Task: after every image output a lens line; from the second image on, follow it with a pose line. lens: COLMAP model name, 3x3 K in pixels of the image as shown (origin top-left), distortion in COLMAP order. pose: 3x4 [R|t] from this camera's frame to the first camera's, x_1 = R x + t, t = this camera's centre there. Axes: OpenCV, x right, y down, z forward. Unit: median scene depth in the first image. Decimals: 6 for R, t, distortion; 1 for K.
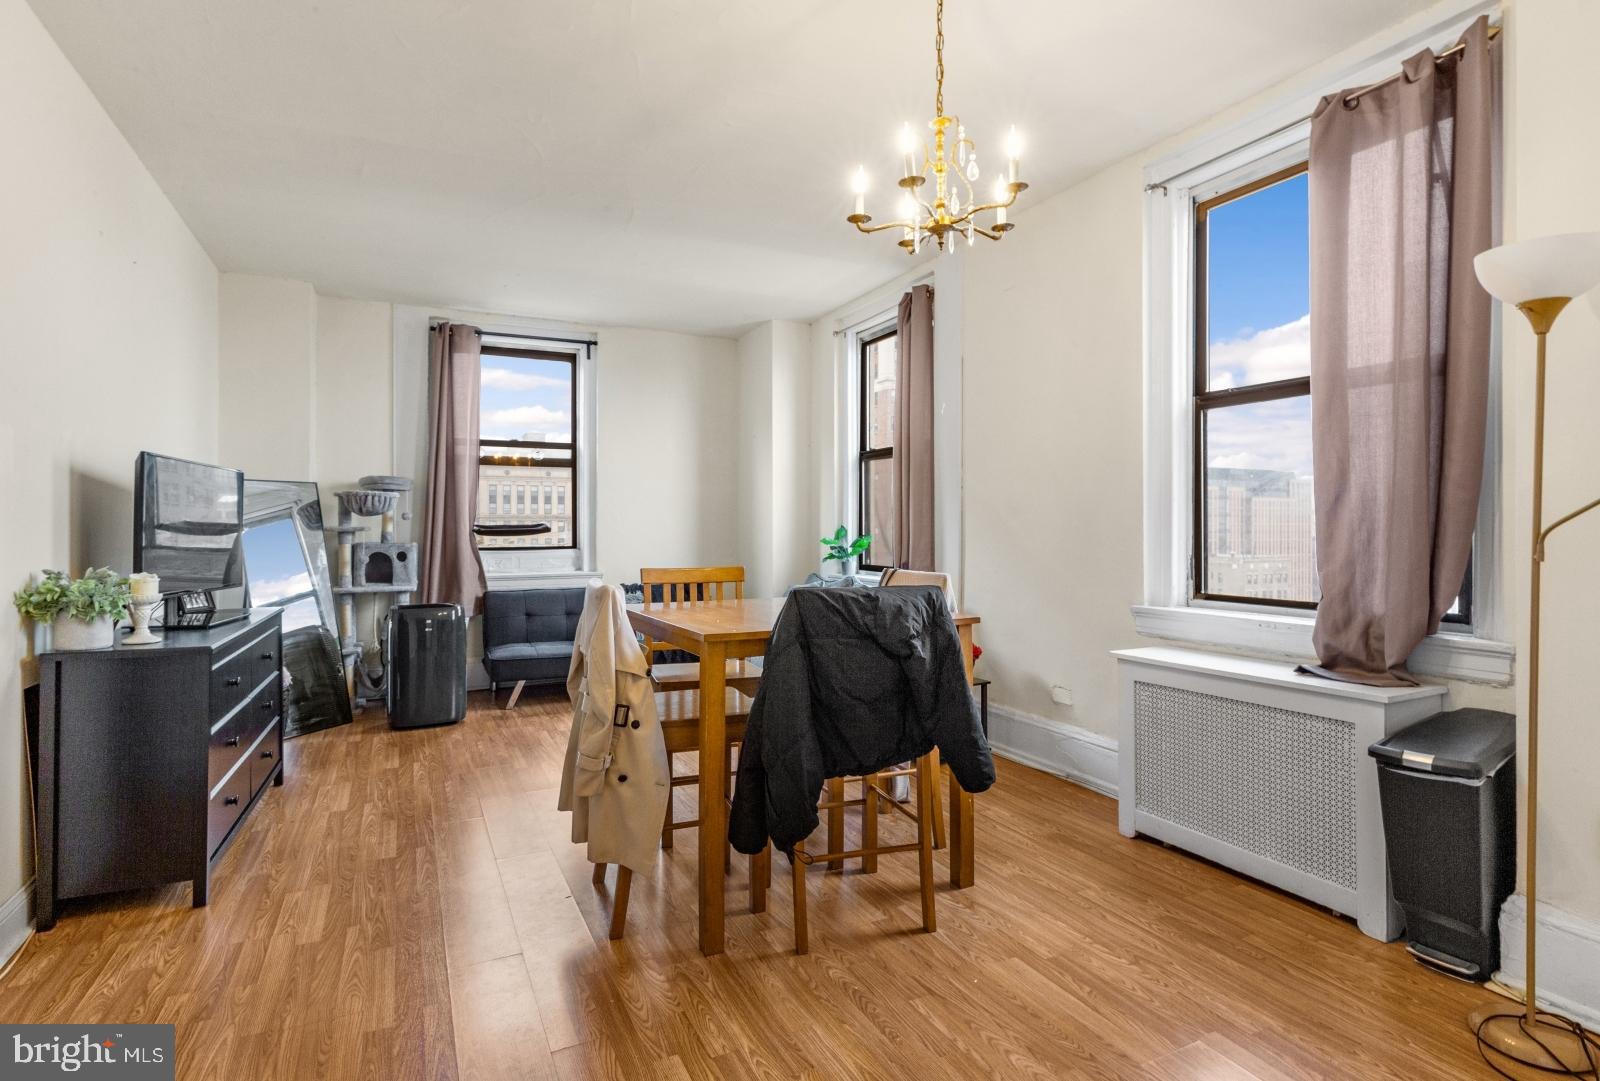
lens RADIAL K [[805.5, 0, 802.1], [0, 805.5, 532.1], [0, 0, 1]] dist [-0.003848, -0.000093]
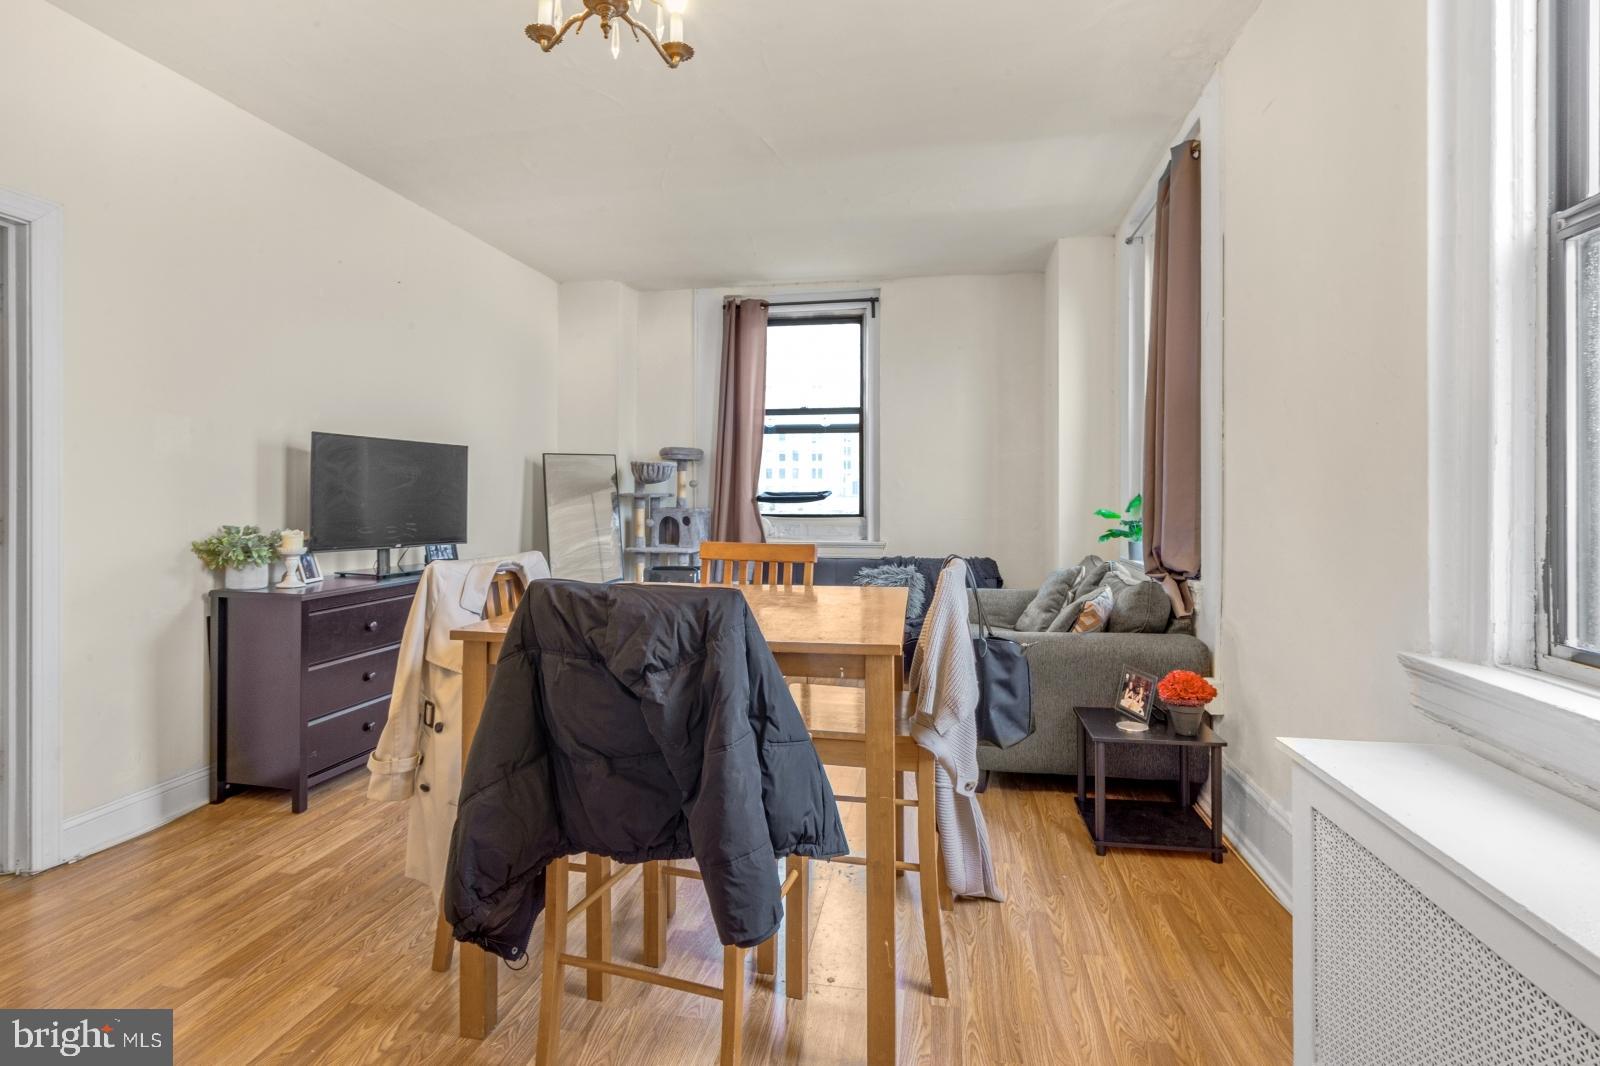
lens RADIAL K [[784.0, 0, 797.7], [0, 784.0, 499.4], [0, 0, 1]] dist [-0.002989, 0.000222]
pose [[0.804704, 0.006717, -0.593639, 0.243681], [-0.006747, 0.999975, 0.002168, -0.001916], [0.593638, 0.002261, 0.804729, 0.234461]]
